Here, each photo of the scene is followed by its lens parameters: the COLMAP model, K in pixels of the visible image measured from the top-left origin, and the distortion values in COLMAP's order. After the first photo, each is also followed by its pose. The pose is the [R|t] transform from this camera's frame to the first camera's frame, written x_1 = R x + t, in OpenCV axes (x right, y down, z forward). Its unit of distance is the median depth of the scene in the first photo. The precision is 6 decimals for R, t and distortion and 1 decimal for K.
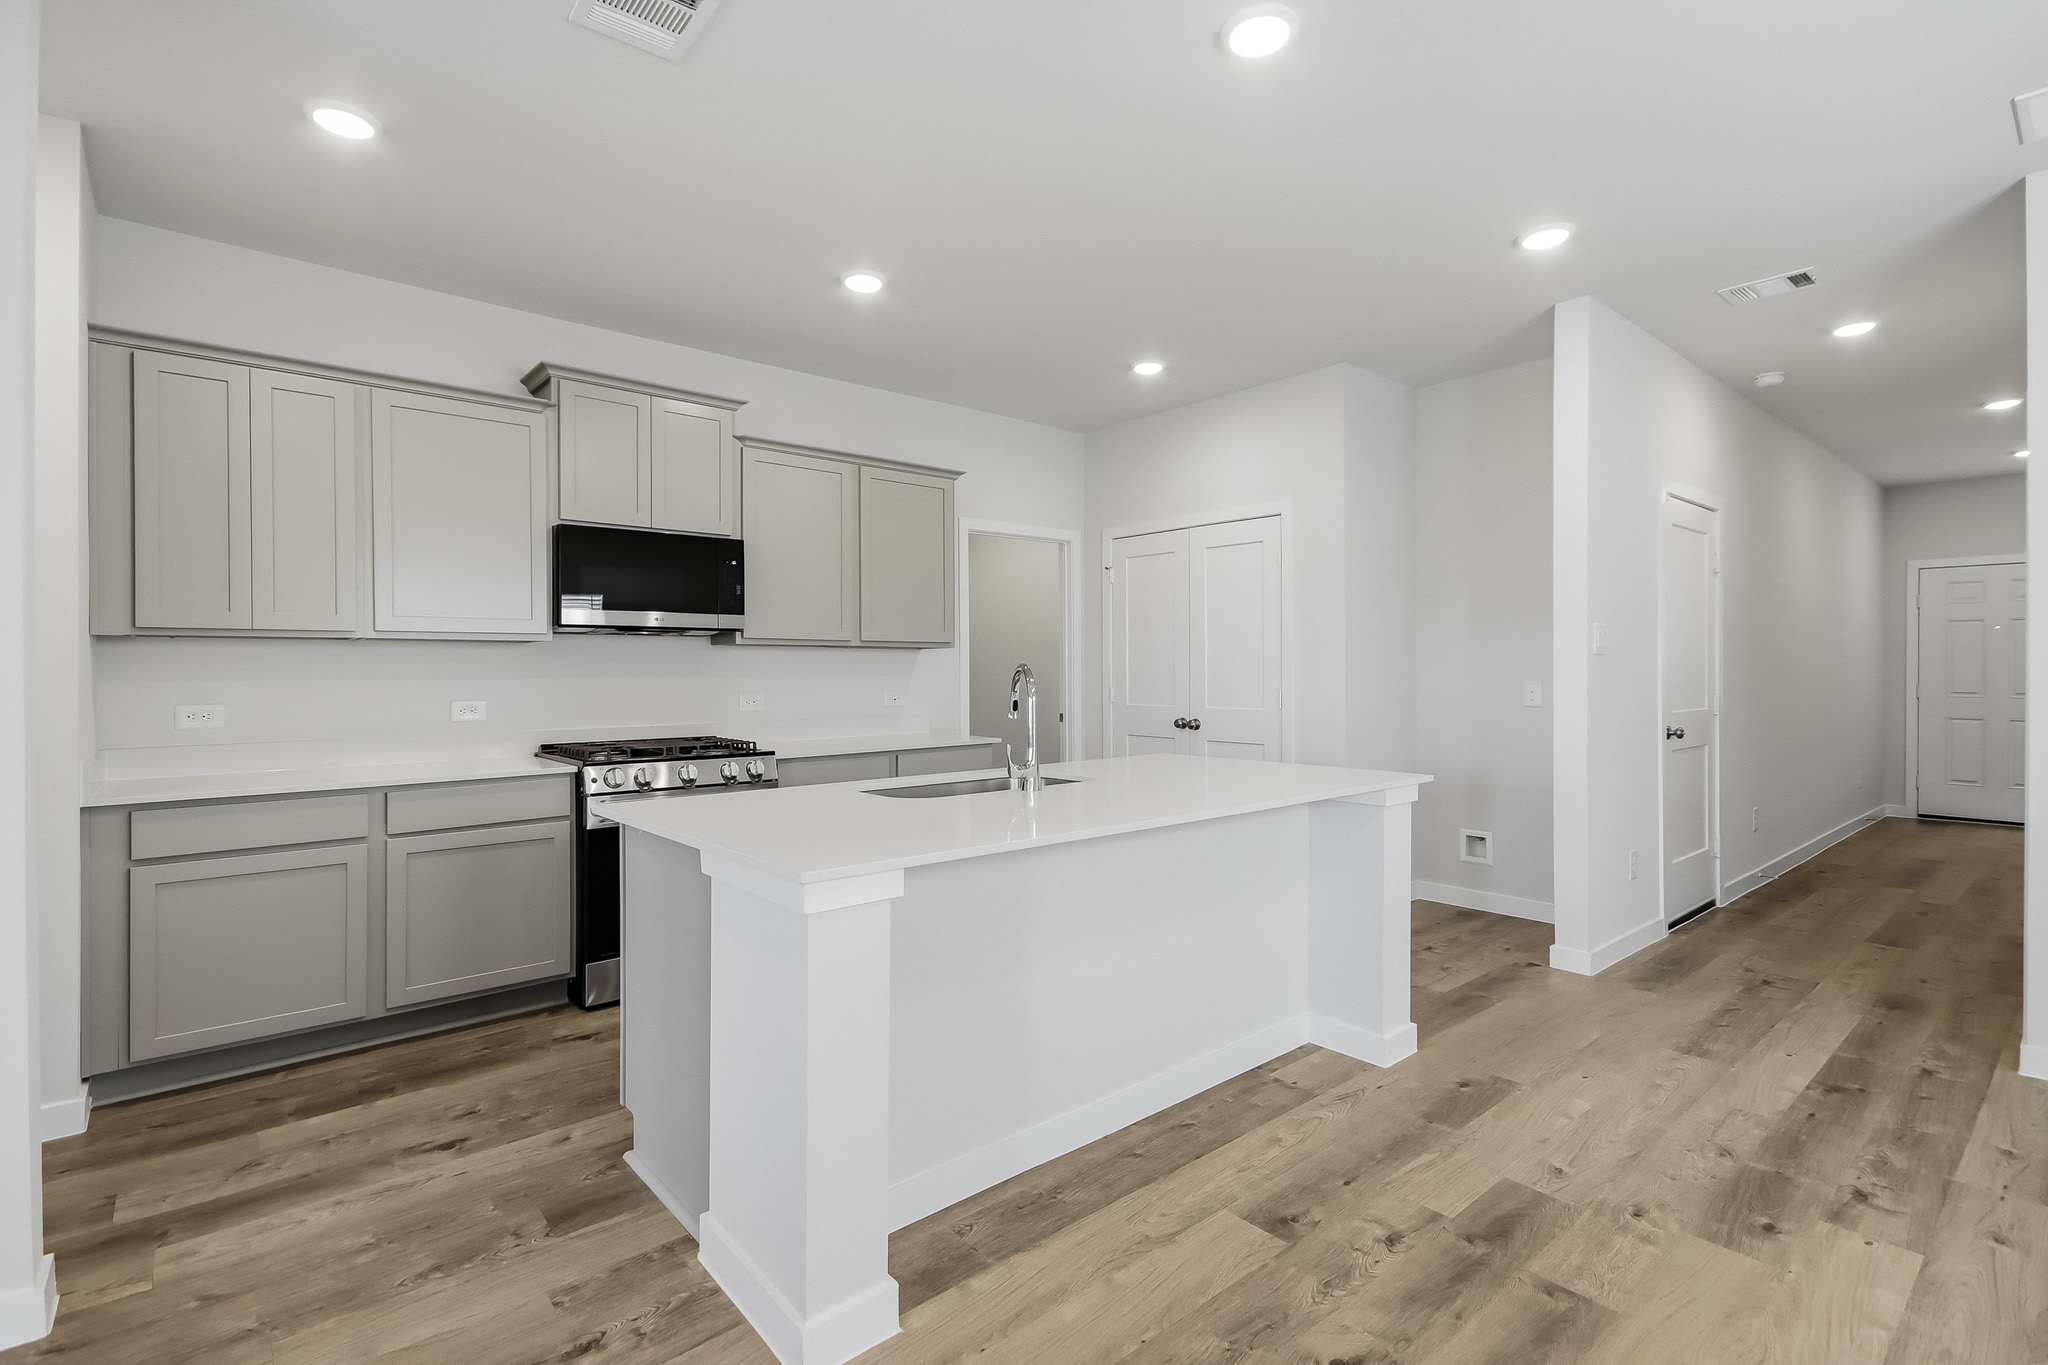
lens RADIAL K [[937.7, 0, 1027.7], [0, 937.7, 668.3], [0, 0, 1]] dist [0.033633, -0.016433]
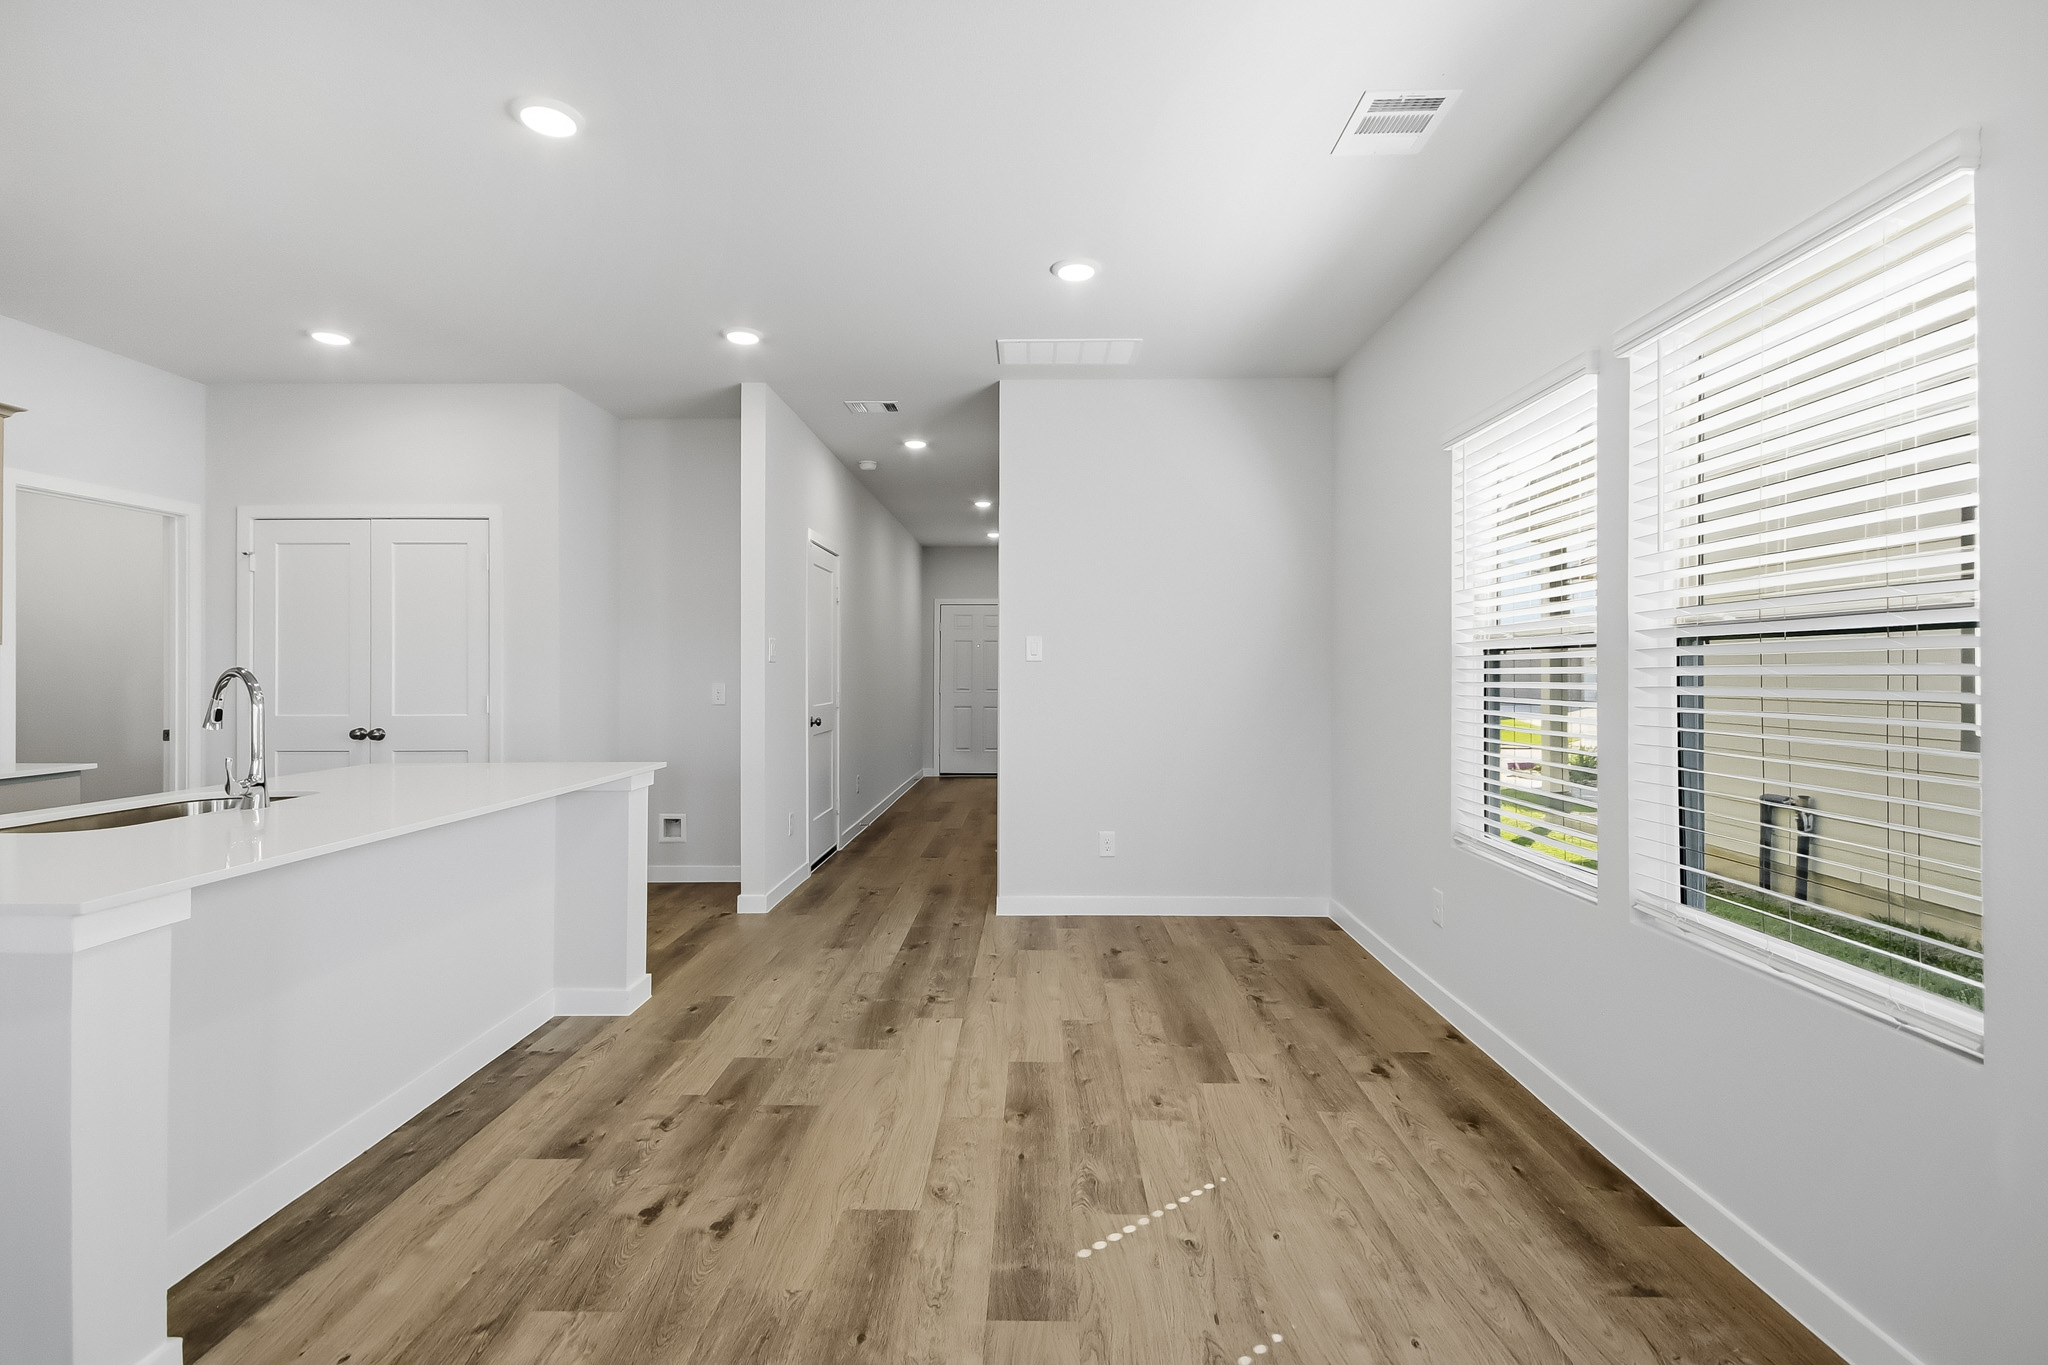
lens RADIAL K [[945.0, 0, 1025.2], [0, 945.0, 667.1], [0, 0, 1]] dist [0.000267, -0.000299]
pose [[0.660365, 0.003727, 0.750936, -0.193143], [0.001990, 0.999975, -0.006713, 0.002247], [-0.750942, 0.005927, 0.660341, -0.152418]]
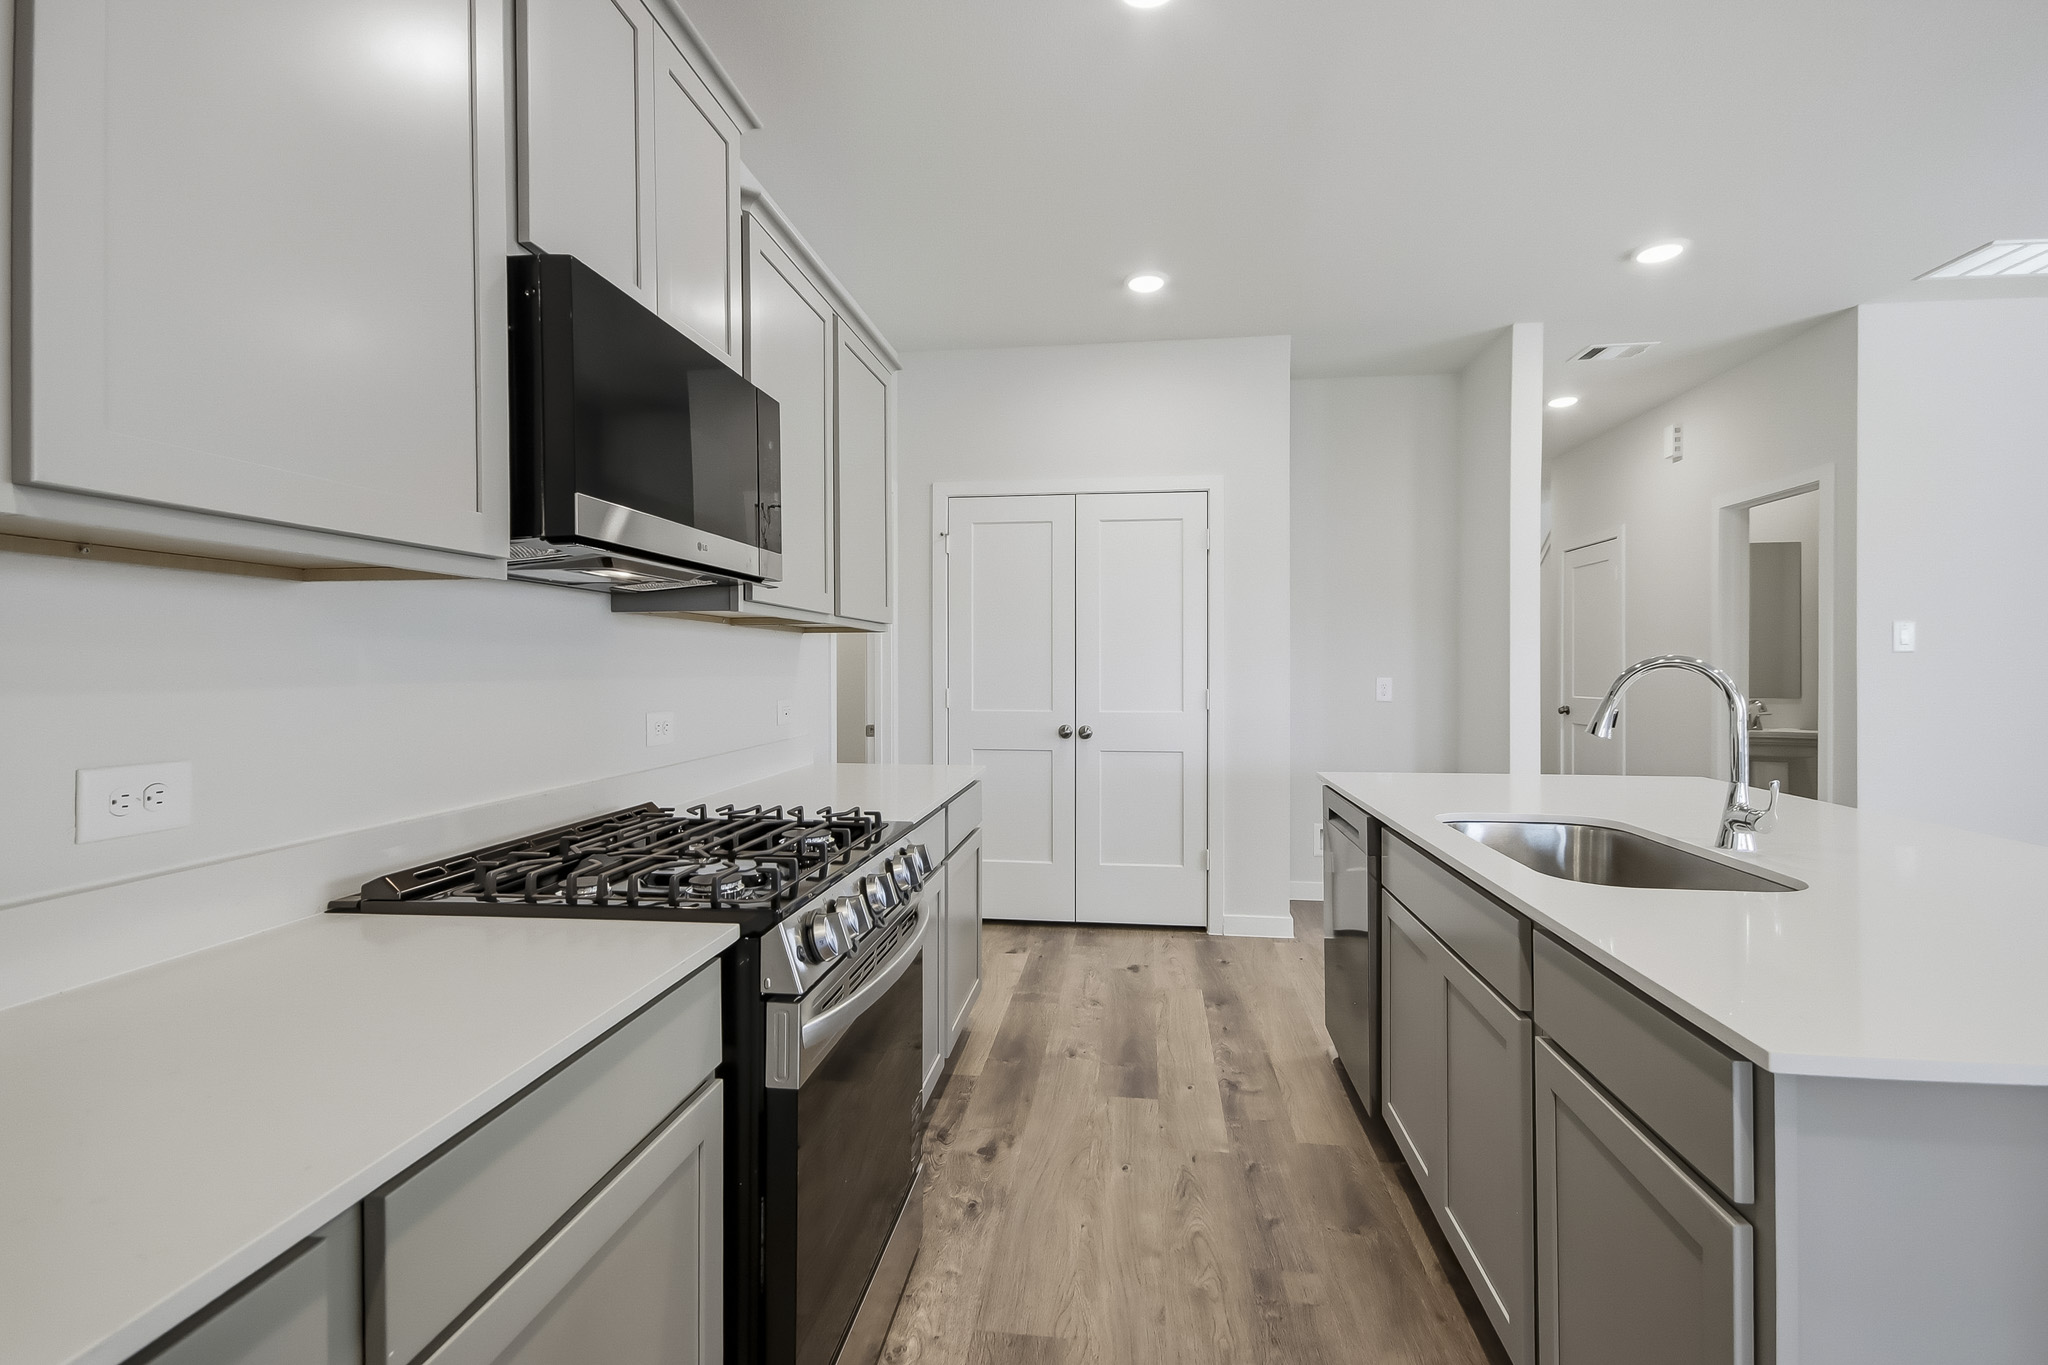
lens RADIAL K [[945.0, 0, 1025.2], [0, 945.0, 667.1], [0, 0, 1]] dist [0.000267, -0.000299]
pose [[0.737906, -0.000036, 0.674903, -0.847322], [0.002249, 0.999995, -0.002406, 0.006548], [-0.674899, 0.003293, 0.737902, 0.860409]]
